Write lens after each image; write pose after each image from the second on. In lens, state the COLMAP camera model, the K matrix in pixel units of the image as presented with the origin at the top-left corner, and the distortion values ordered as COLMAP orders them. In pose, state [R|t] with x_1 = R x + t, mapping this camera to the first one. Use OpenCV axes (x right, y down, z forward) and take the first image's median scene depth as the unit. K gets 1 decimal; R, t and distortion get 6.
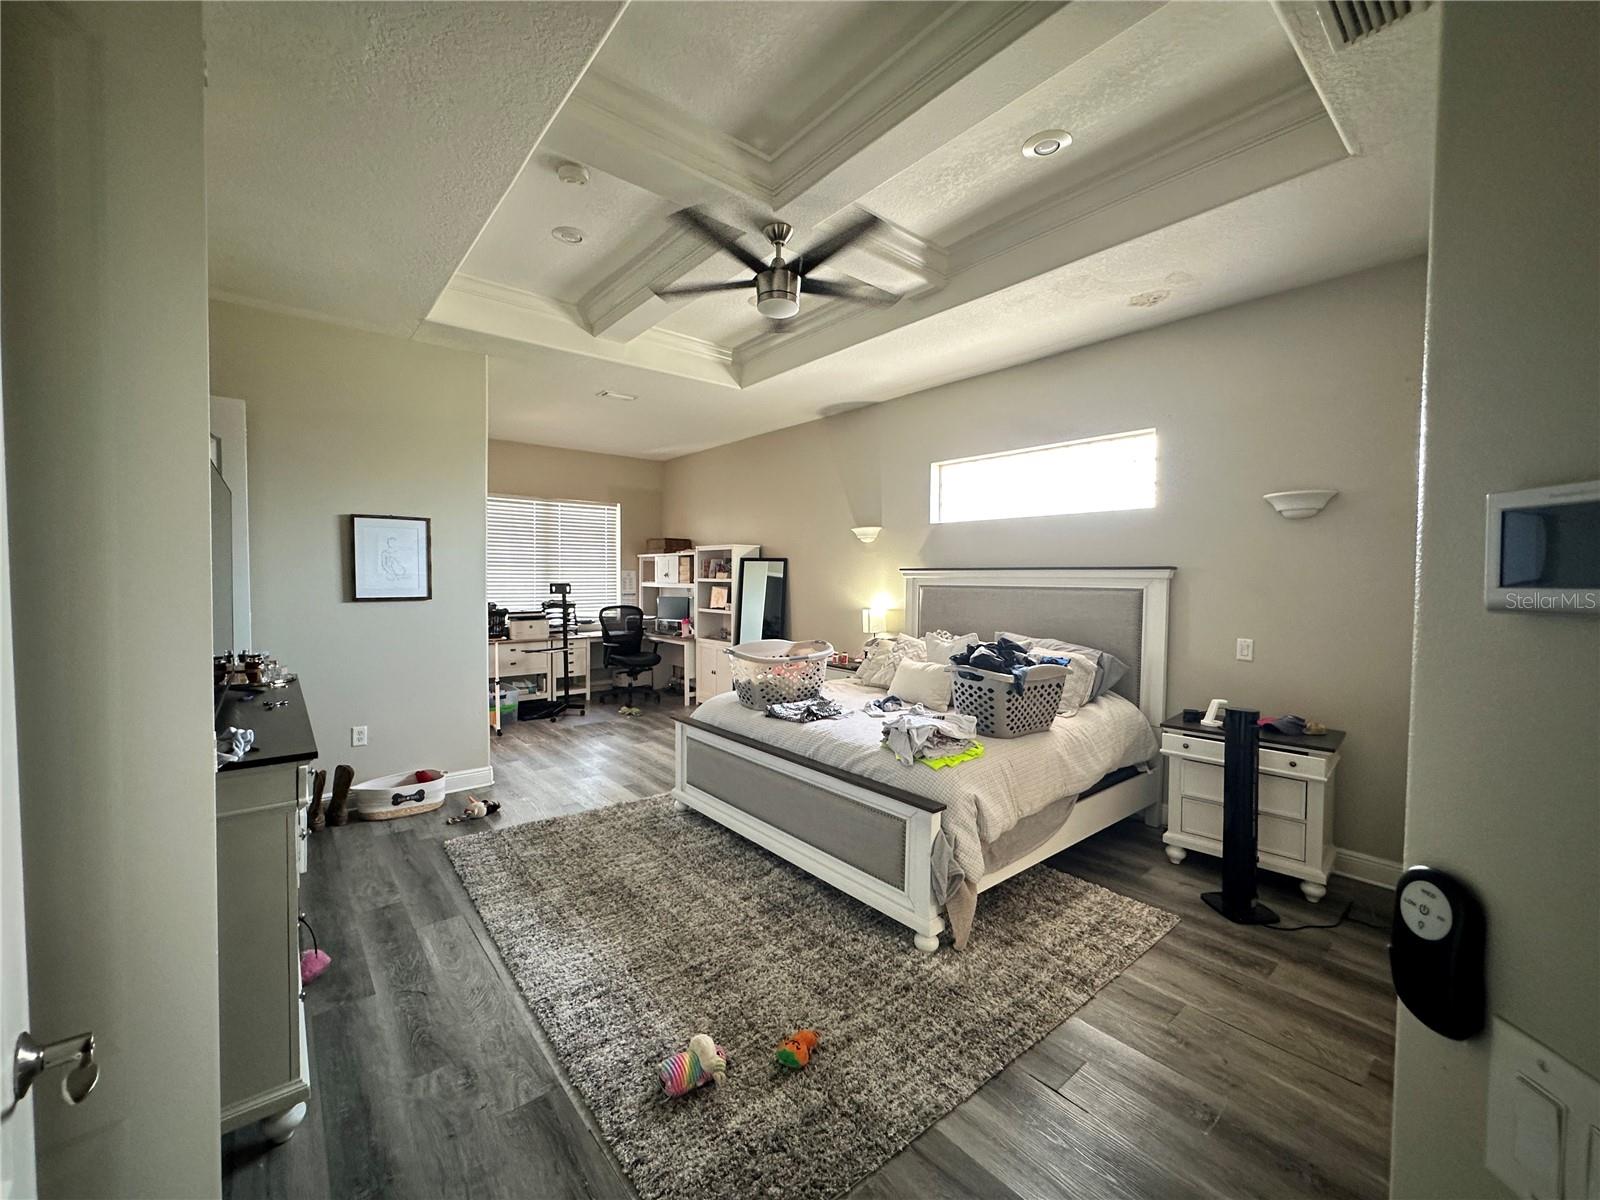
lens RADIAL K [[640.3, 0, 799.4], [0, 640.3, 597.8], [0, 0, 1]] dist [-0.002413, 0.000694]
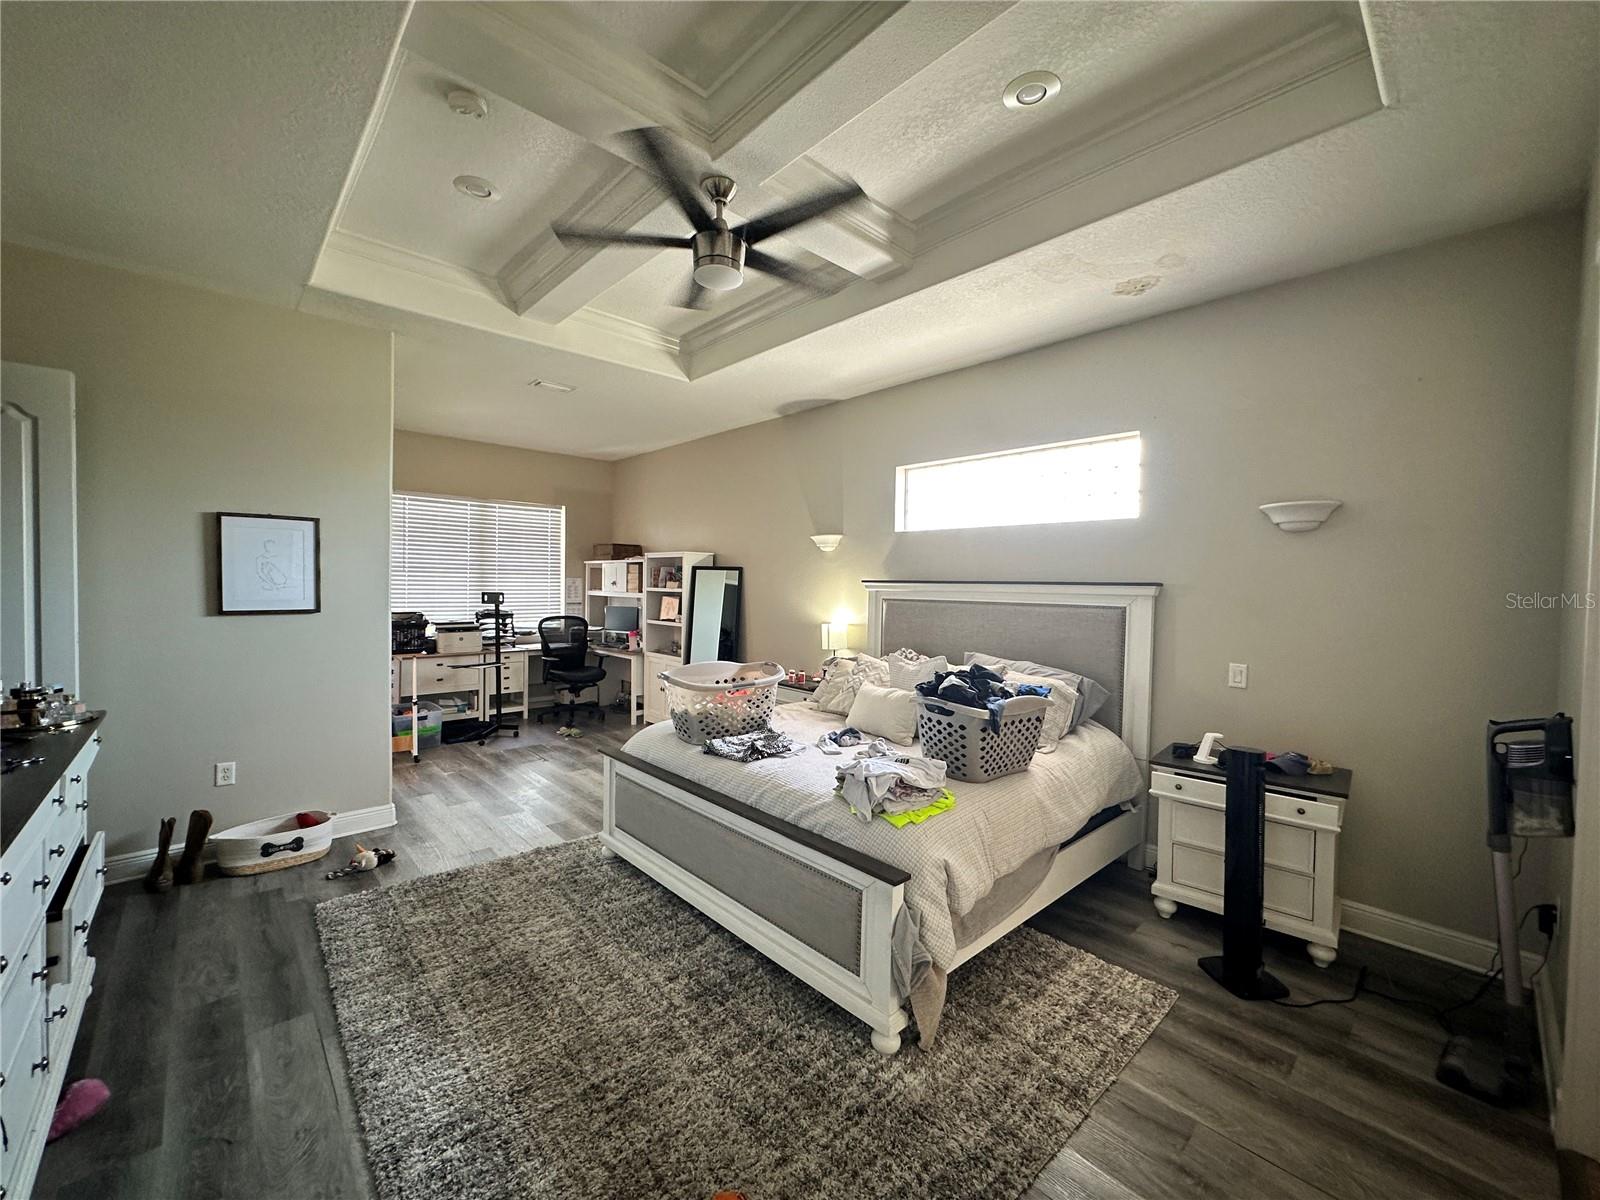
lens RADIAL K [[640.3, 0, 799.0], [0, 640.3, 598.5], [0, 0, 1]] dist [-0.002413, 0.000694]
pose [[0.998635, 0.007579, 0.051676, 0.030361], [-0.007131, 0.999935, -0.008849, -0.017023], [-0.051739, 0.008469, 0.998625, 0.135700]]
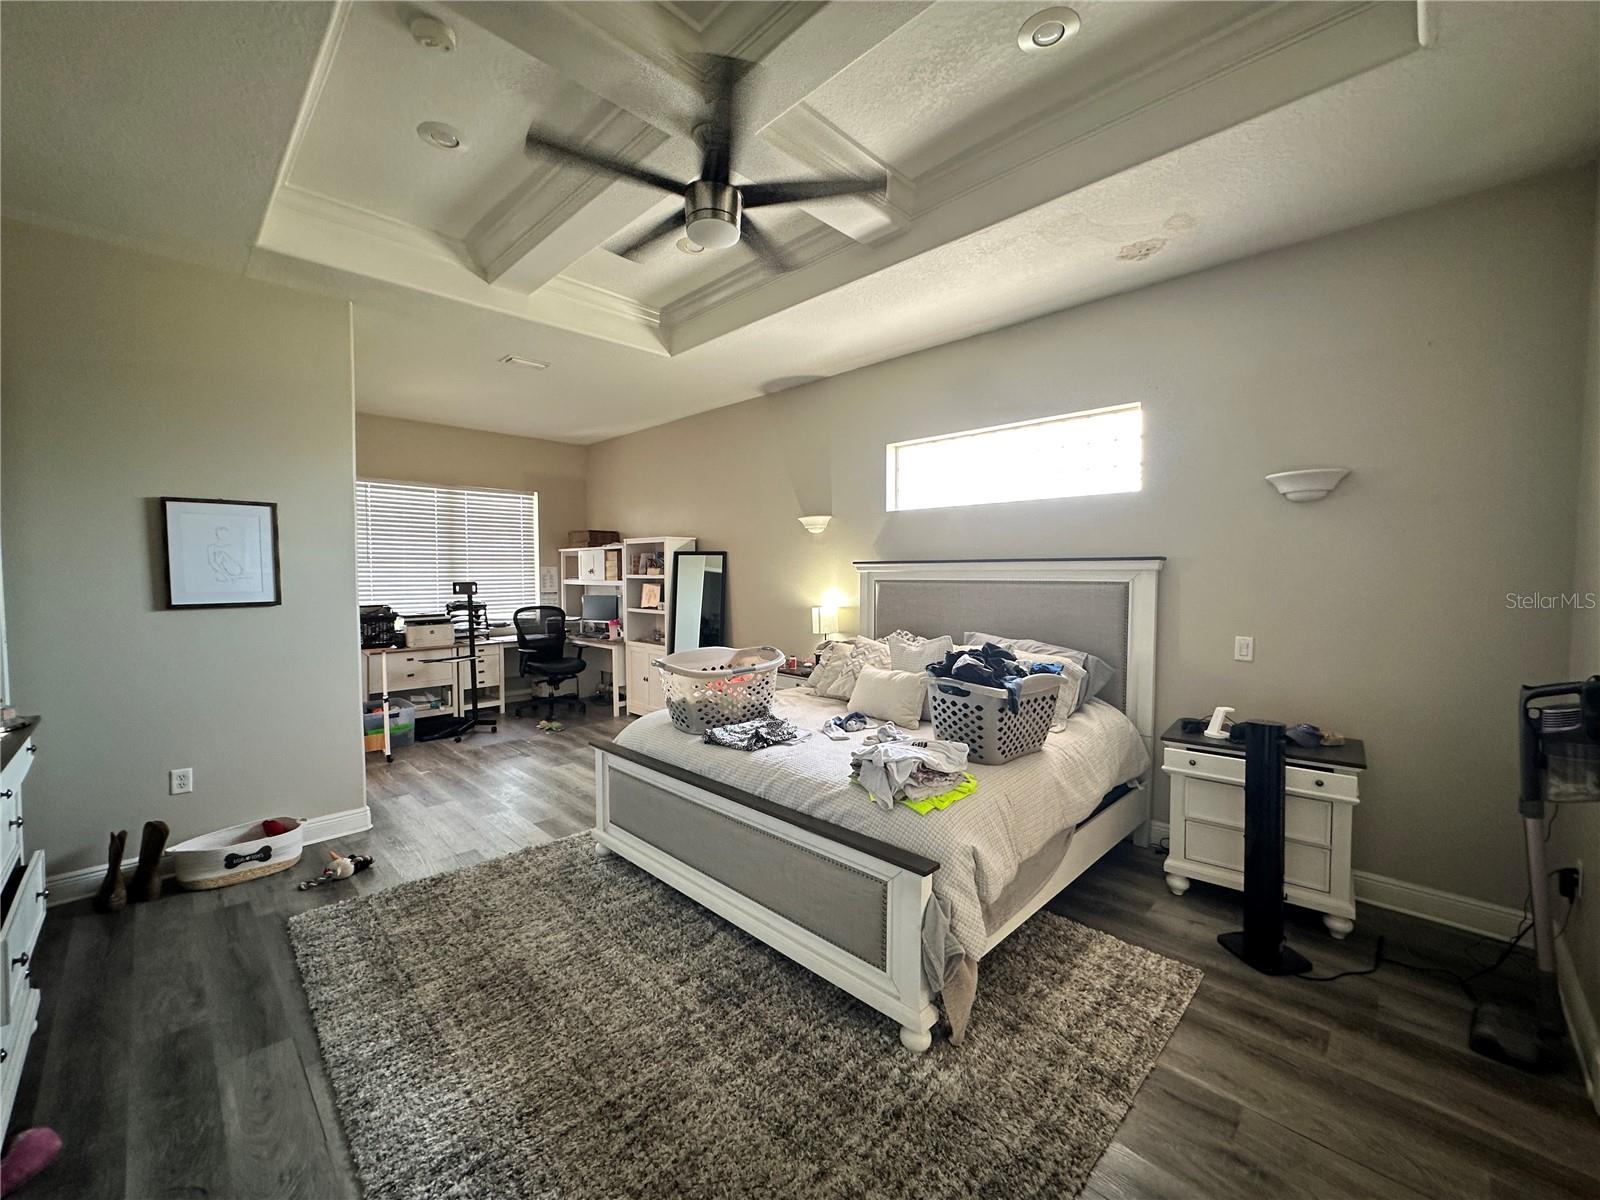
lens RADIAL K [[640.3, 0, 799.5], [0, 640.3, 598.9], [0, 0, 1]] dist [-0.002413, 0.000694]
pose [[0.995296, -0.013699, 0.095910, -0.008317], [0.012705, 0.999859, 0.010960, -0.007224], [-0.096046, -0.009690, 0.995330, 0.180814]]
